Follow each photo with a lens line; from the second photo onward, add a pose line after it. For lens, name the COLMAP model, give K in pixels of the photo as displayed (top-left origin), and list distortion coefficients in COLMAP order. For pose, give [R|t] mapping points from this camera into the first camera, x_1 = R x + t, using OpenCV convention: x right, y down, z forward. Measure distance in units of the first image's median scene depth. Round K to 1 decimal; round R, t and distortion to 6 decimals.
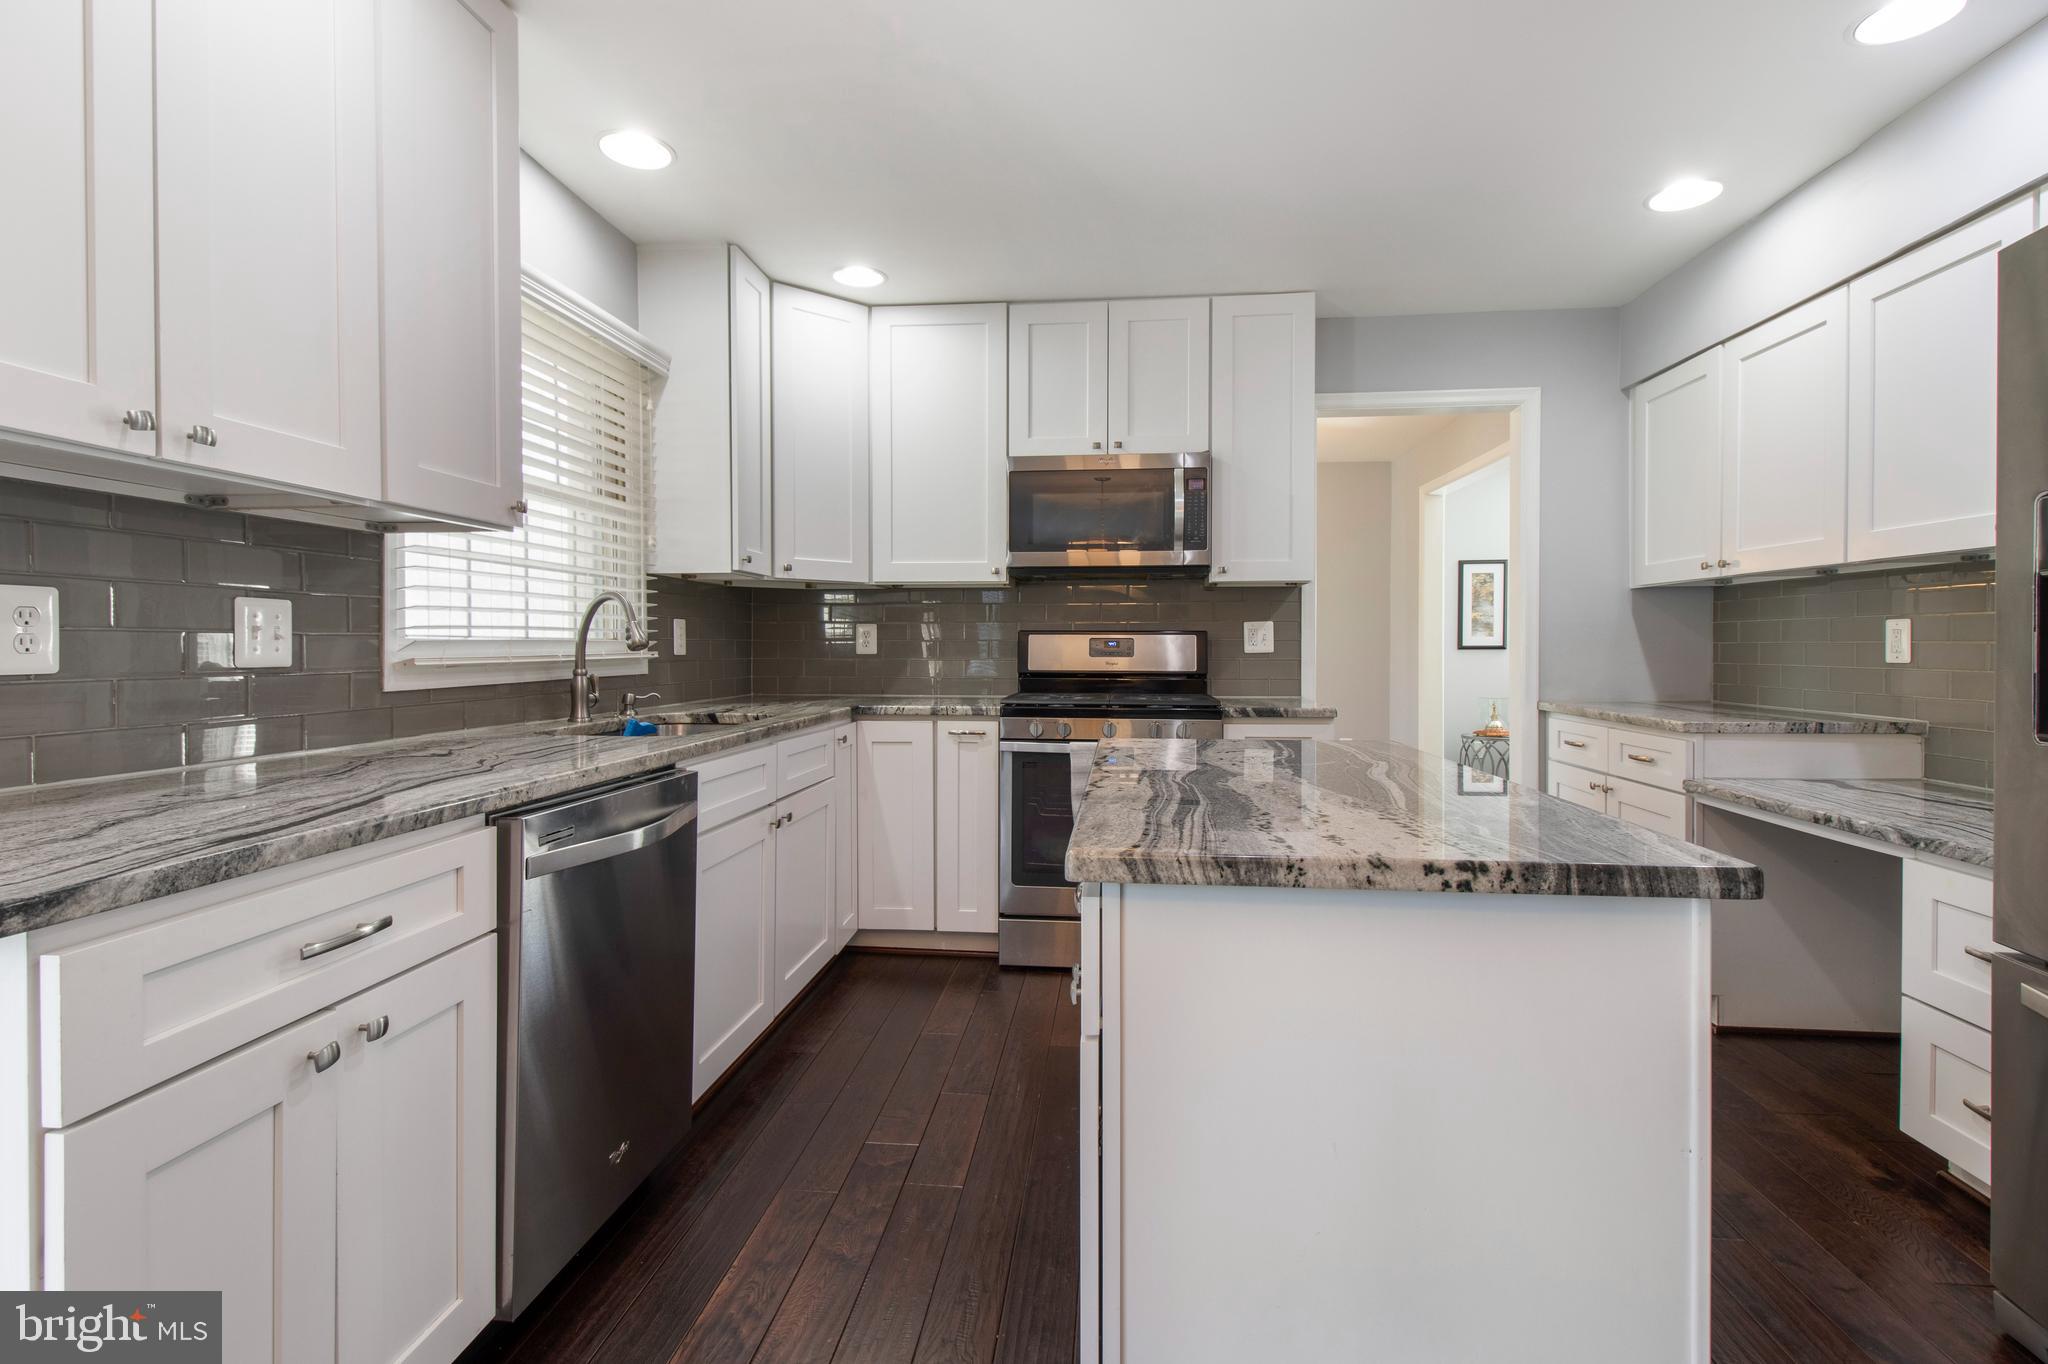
lens RADIAL K [[954.7, 0, 1034.7], [0, 954.7, 651.3], [0, 0, 1]] dist [0.002563, -0.008964]
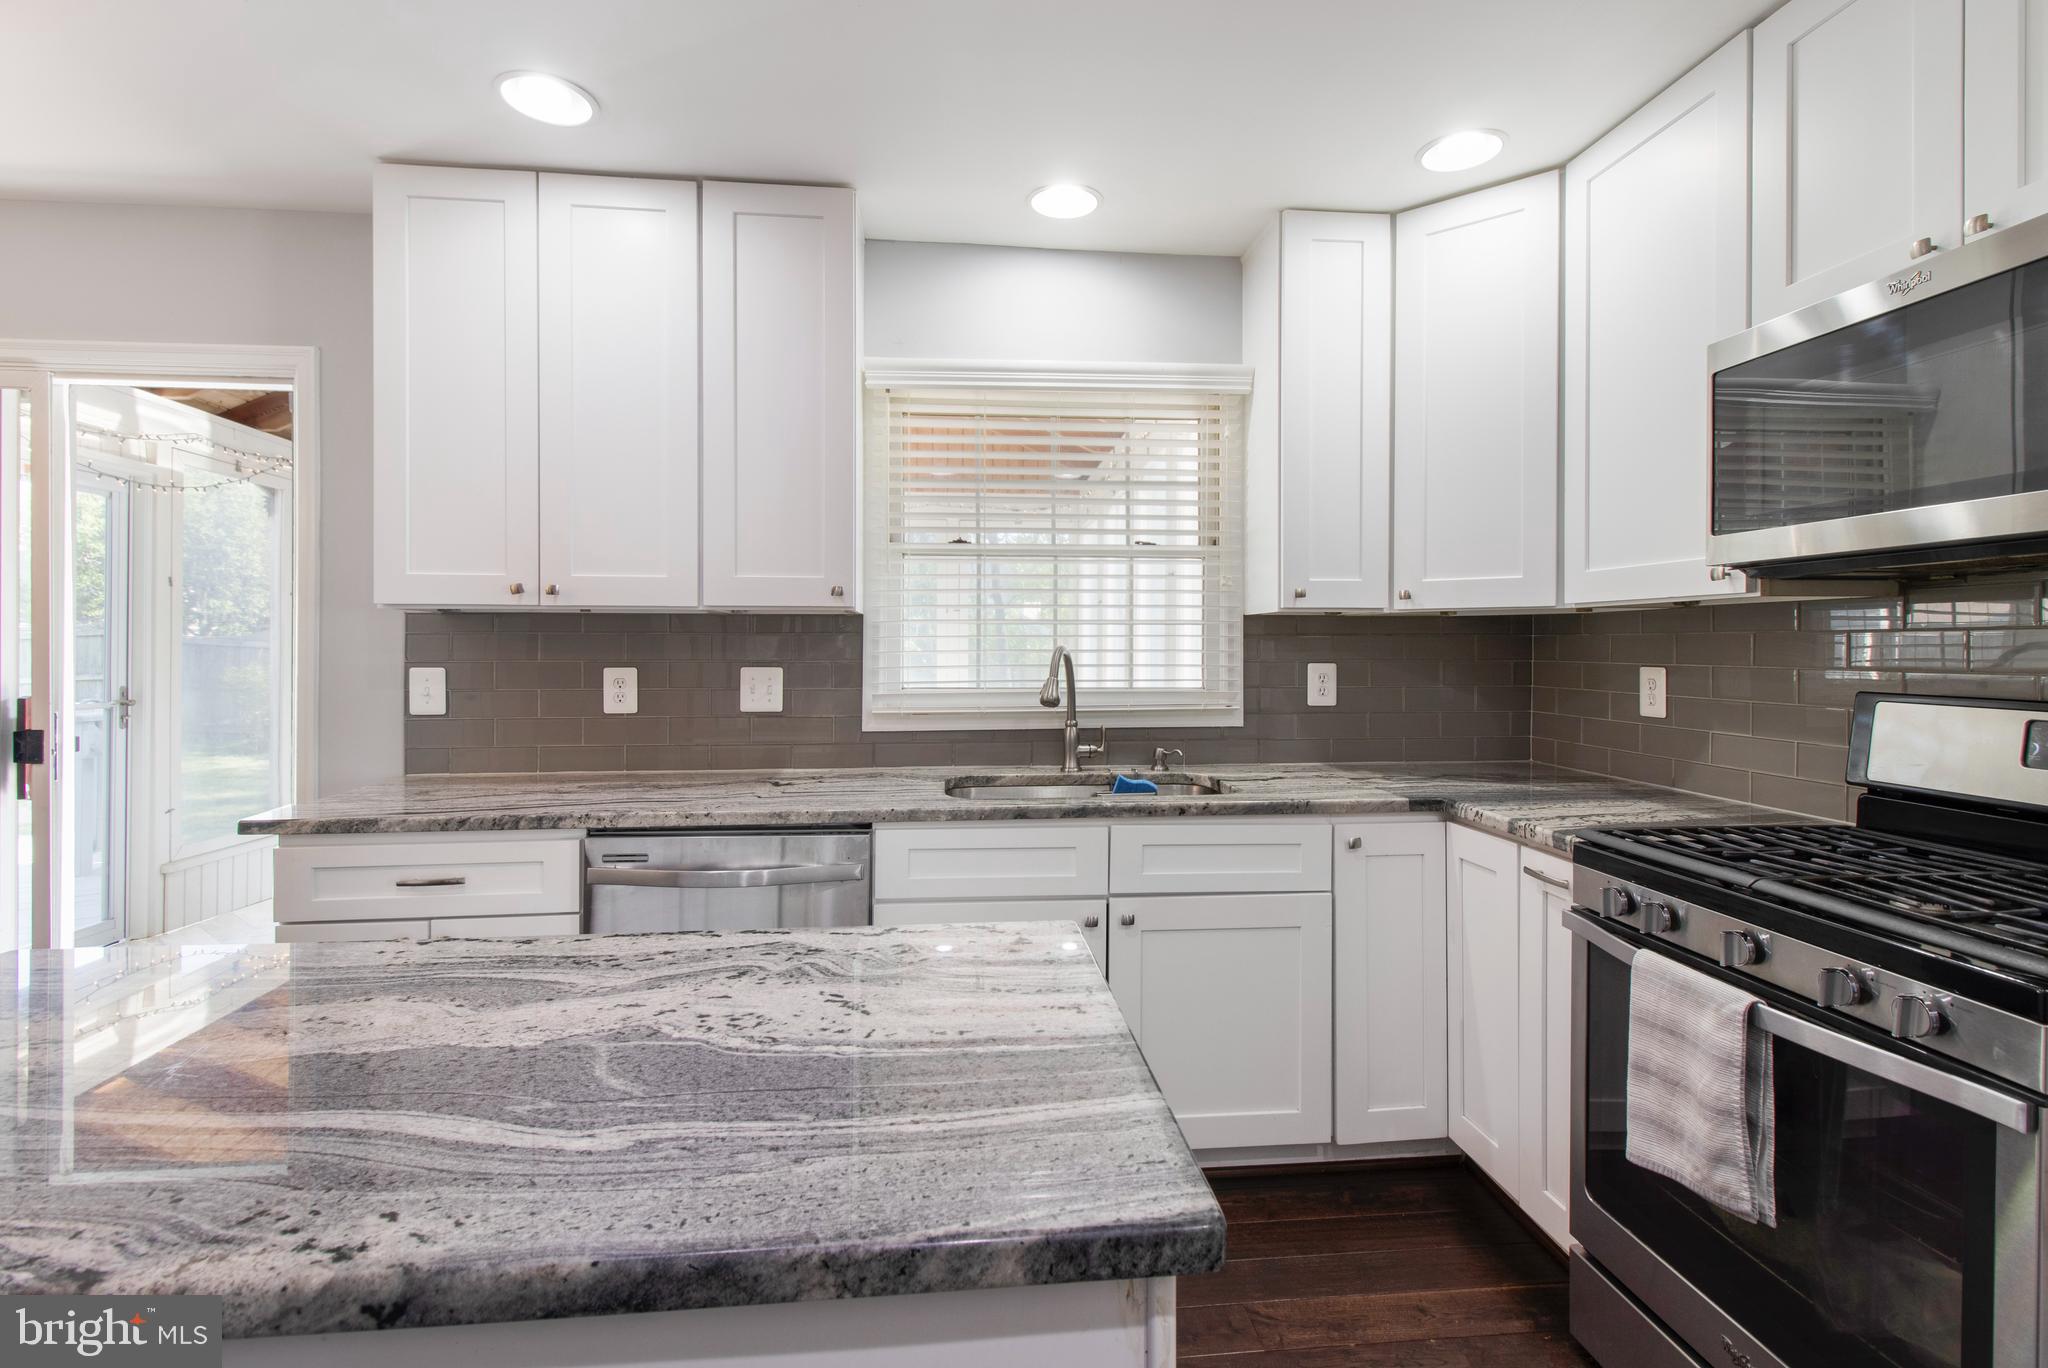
lens RADIAL K [[945.6, 0, 1048.5], [0, 945.6, 657.5], [0, 0, 1]] dist [0.001621, -0.000265]
pose [[0.201865, 0.011430, -0.979347, 0.521968], [-0.006597, 0.999925, 0.010311, -0.059568], [0.979391, 0.004379, 0.201925, 0.761700]]
